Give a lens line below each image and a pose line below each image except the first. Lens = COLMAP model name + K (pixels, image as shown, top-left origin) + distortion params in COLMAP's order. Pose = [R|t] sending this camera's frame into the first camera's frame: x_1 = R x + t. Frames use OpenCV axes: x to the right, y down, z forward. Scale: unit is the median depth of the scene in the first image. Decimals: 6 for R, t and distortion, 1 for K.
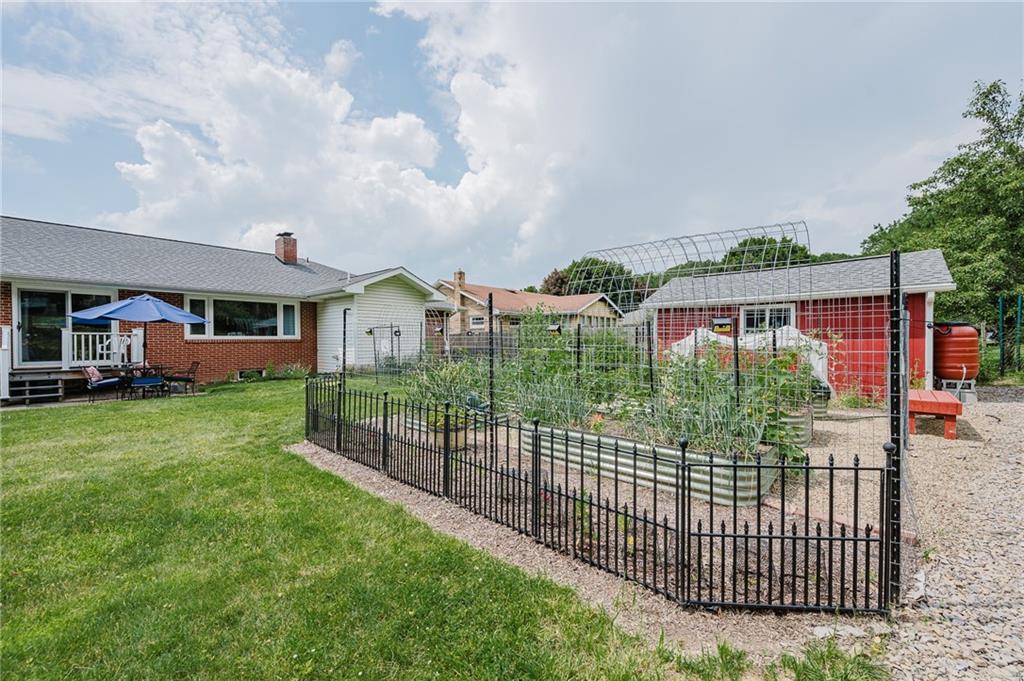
lens RADIAL K [[412.7, 0, 517.2], [0, 412.7, 344.0], [0, 0, 1]] dist [-0.000372, -0.000255]
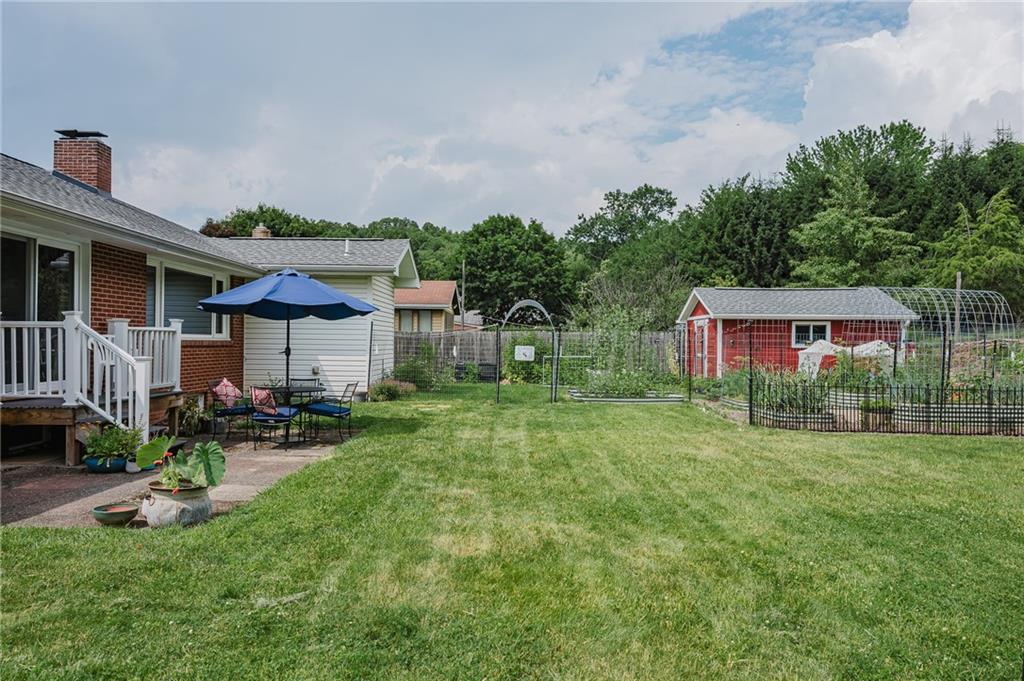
lens RADIAL K [[675.6, 0, 518.1], [0, 675.6, 341.8], [0, 0, 1]] dist [0.002416, -0.000571]
pose [[0.755773, 0.013313, 0.654699, -1.168304], [-0.006582, 0.999897, -0.012734, -0.000587], [-0.654801, 0.005314, 0.755783, 0.022395]]
